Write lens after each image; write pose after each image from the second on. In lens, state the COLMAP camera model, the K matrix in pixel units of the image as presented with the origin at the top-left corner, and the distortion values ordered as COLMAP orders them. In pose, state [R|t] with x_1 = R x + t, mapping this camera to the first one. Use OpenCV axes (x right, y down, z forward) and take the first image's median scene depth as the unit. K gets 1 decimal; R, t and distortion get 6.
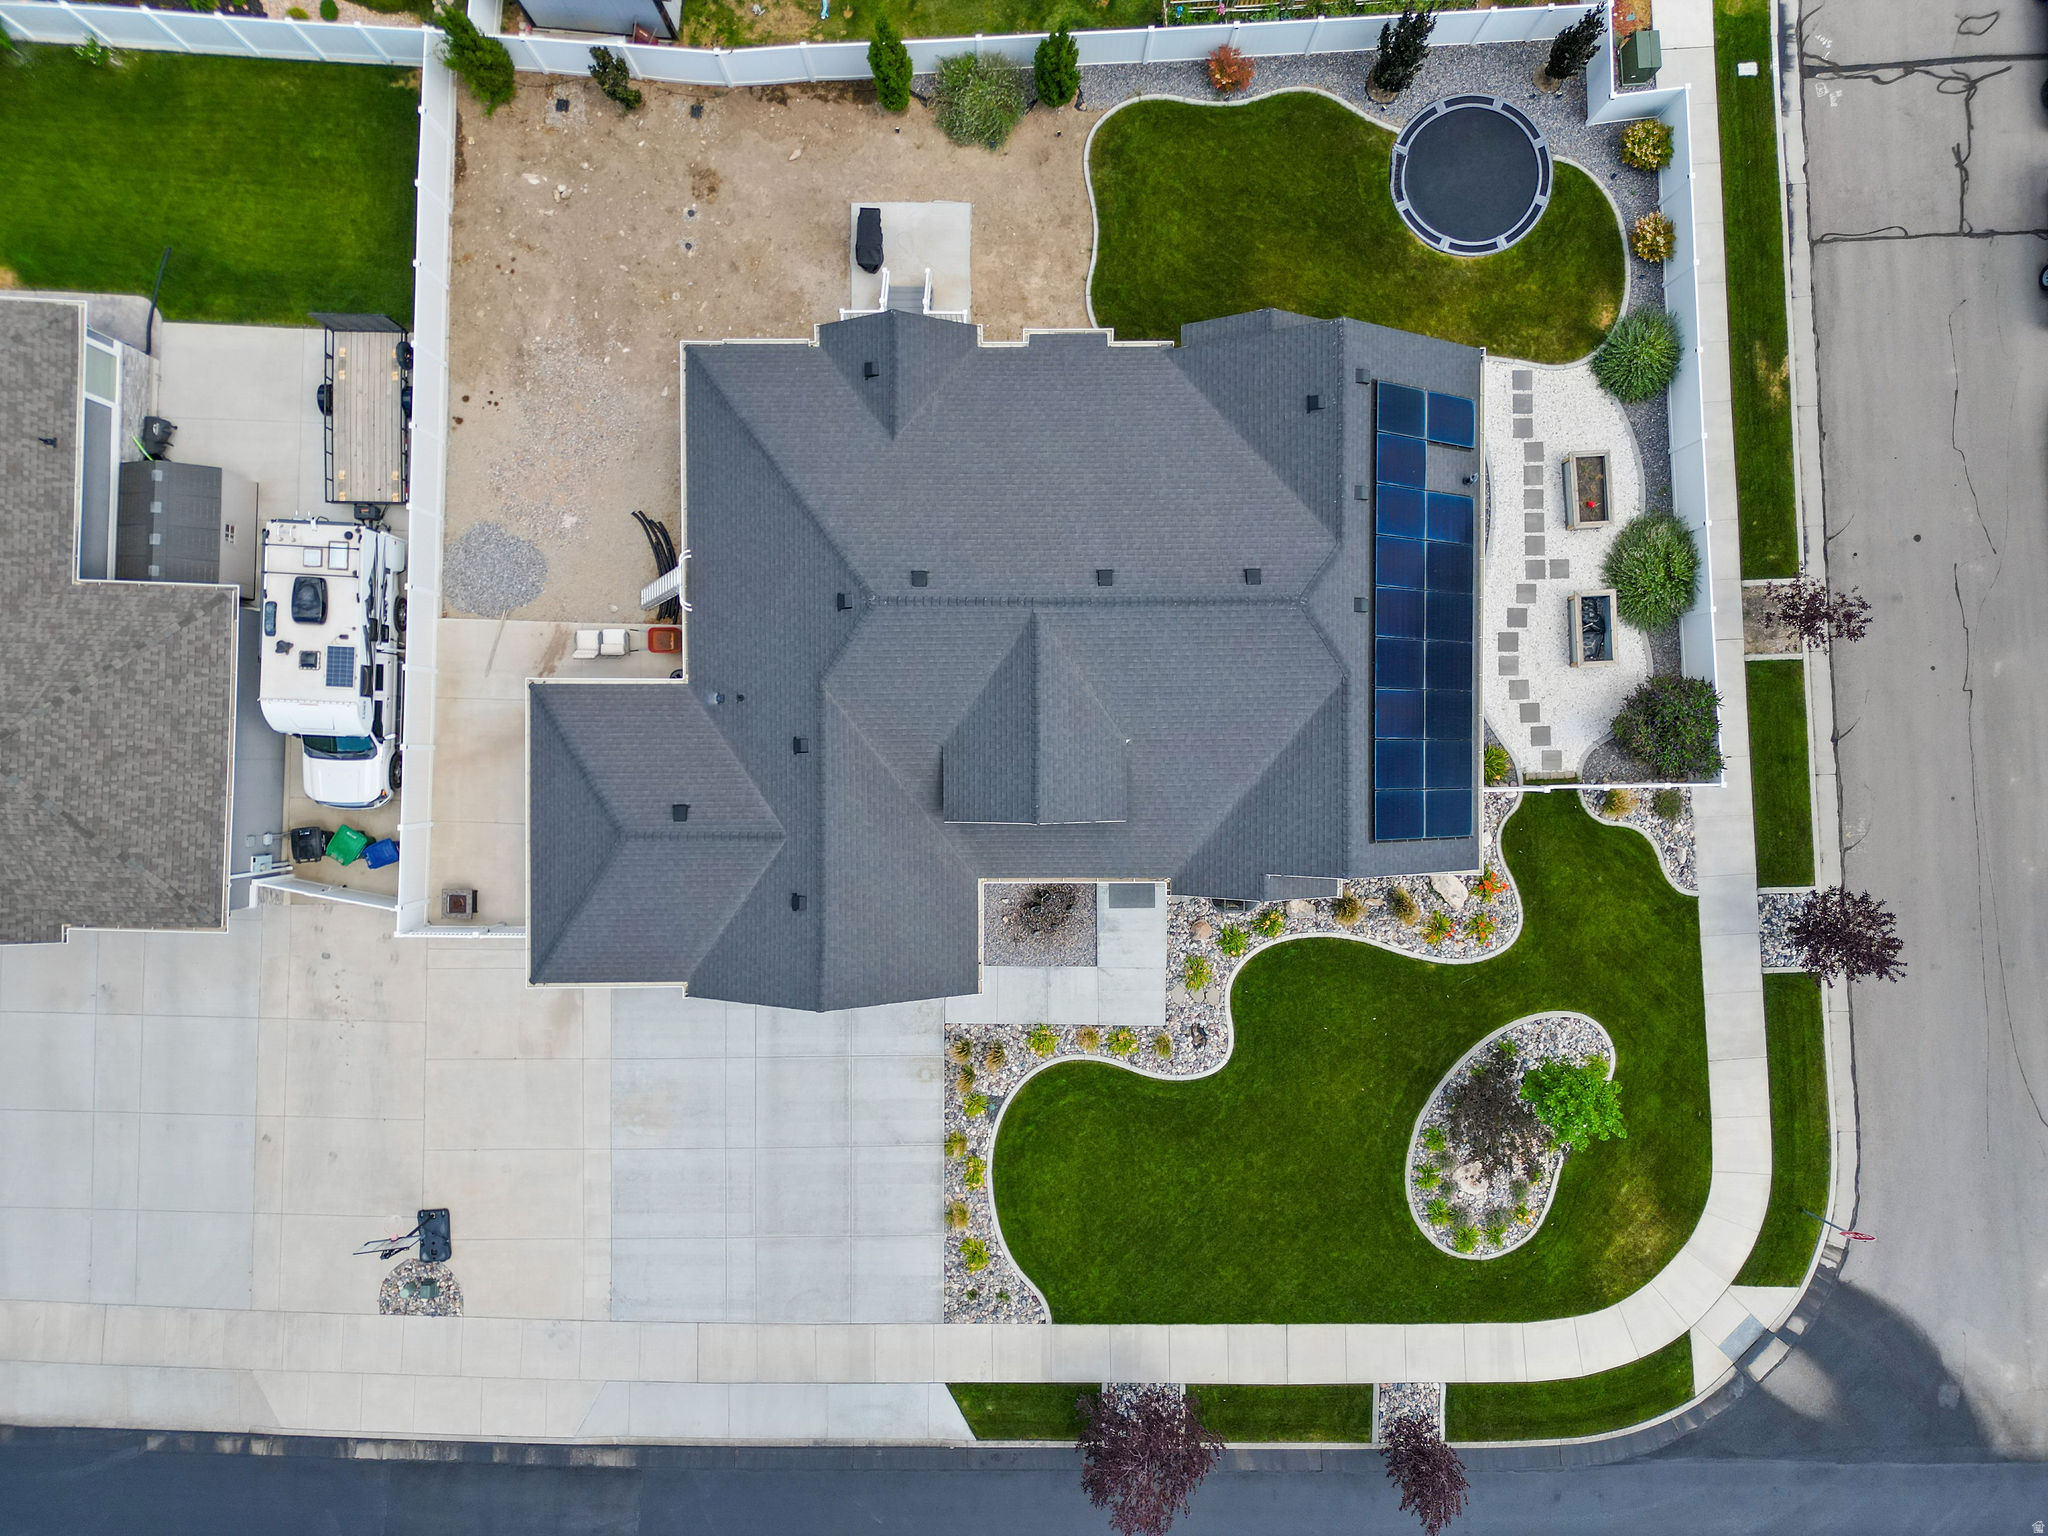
lens RADIAL K [[1432.3, 0, 1016.7], [0, 1432.3, 752.5], [0, 0, 1]] dist [0.065600, -0.056884]
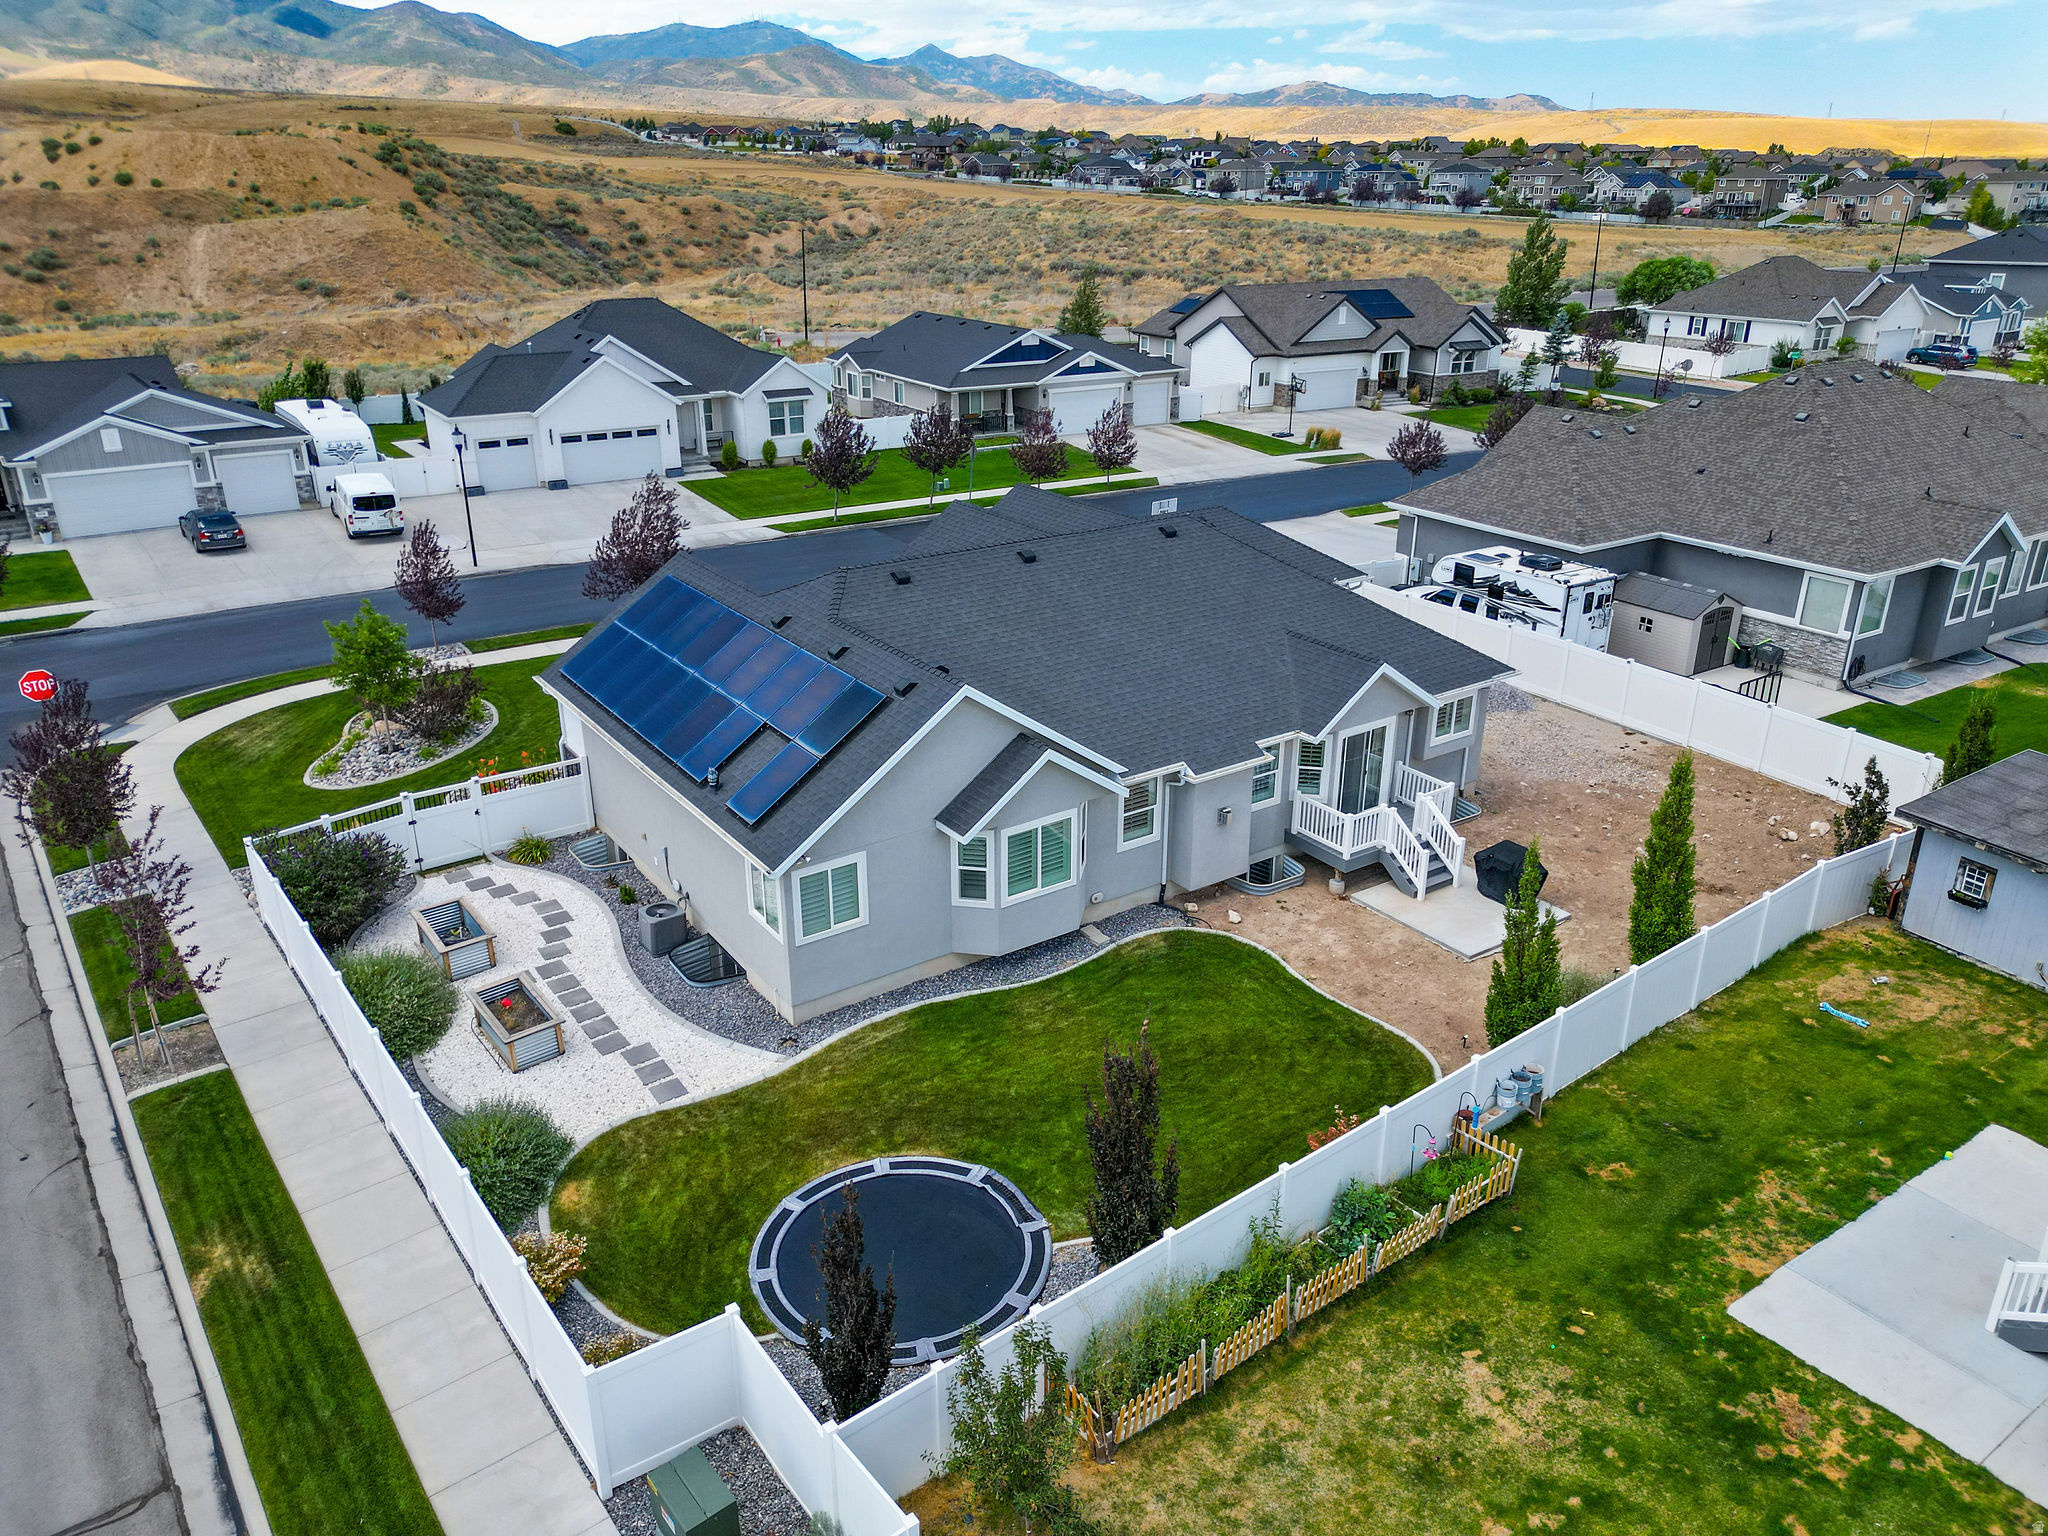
lens RADIAL K [[1432.3, 0, 1027.4], [0, 1432.3, 755.8], [0, 0, 1]] dist [0.065600, -0.056884]
pose [[-0.822699, 0.210727, -0.527978, 0.521947], [-0.568477, -0.306618, 0.763426, -0.782647], [-0.001013, 0.928213, 0.372048, 0.627147]]
